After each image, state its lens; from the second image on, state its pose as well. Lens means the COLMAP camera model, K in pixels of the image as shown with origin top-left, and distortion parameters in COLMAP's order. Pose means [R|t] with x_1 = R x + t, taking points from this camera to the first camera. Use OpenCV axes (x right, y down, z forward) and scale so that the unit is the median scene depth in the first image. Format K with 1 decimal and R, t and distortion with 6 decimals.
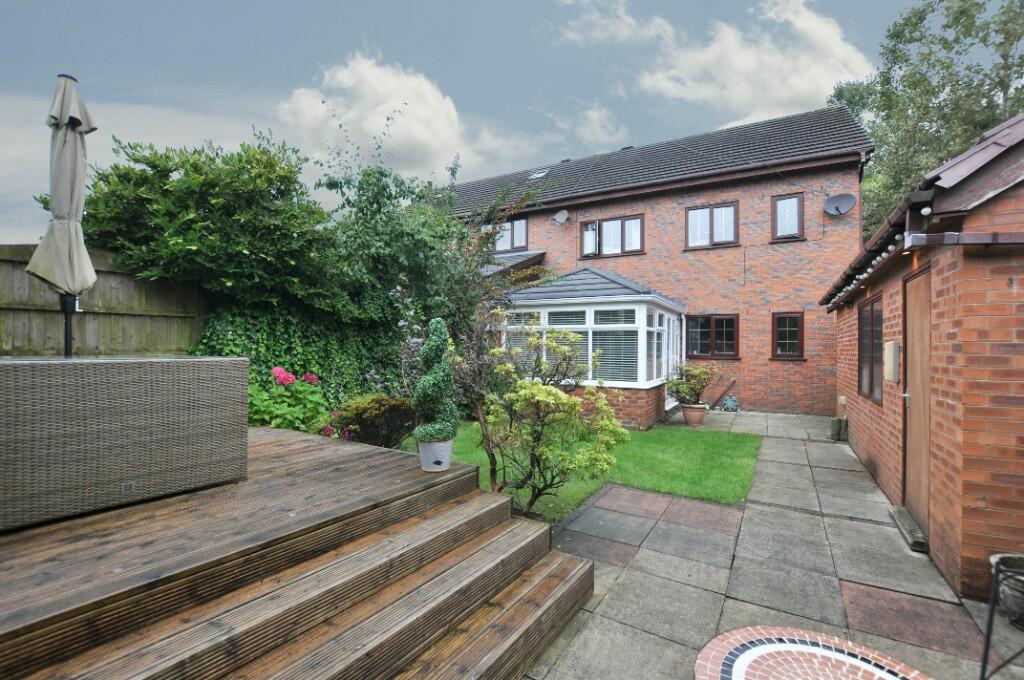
lens RADIAL K [[449.3, 0, 508.3], [0, 449.3, 340.4], [0, 0, 1]] dist [-0.025826, 0.001664]
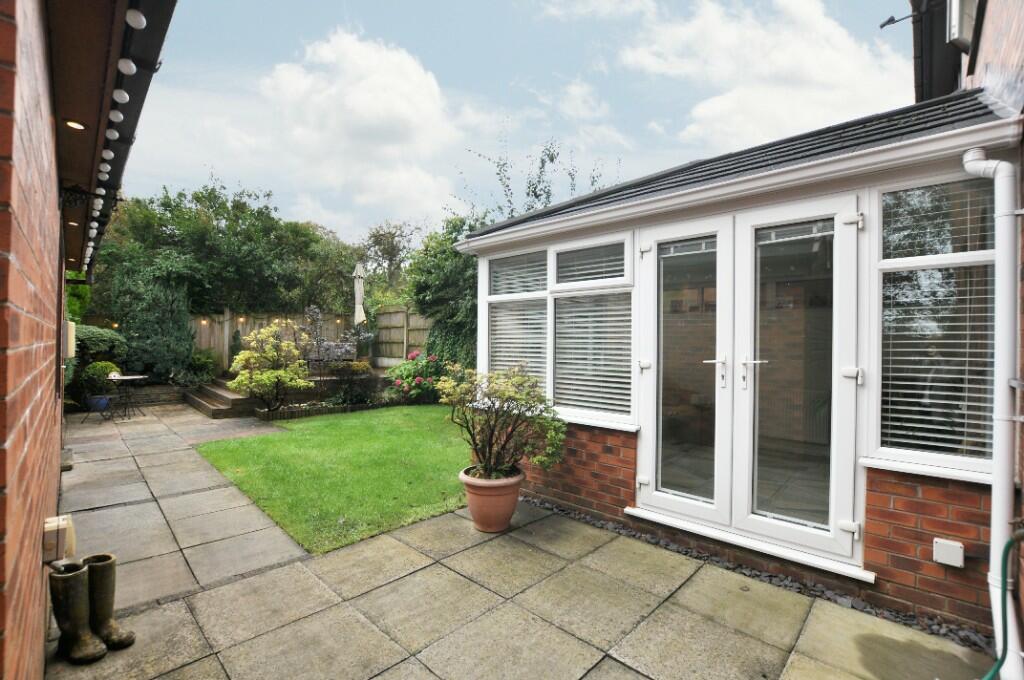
lens RADIAL K [[449.3, 0, 504.6], [0, 449.3, 346.1], [0, 0, 1]] dist [-0.025826, 0.001664]
pose [[-0.239491, -0.015870, -0.970769, 1.772906], [0.000966, 0.999862, -0.016584, 0.089665], [0.970898, -0.004910, -0.239443, 2.446262]]
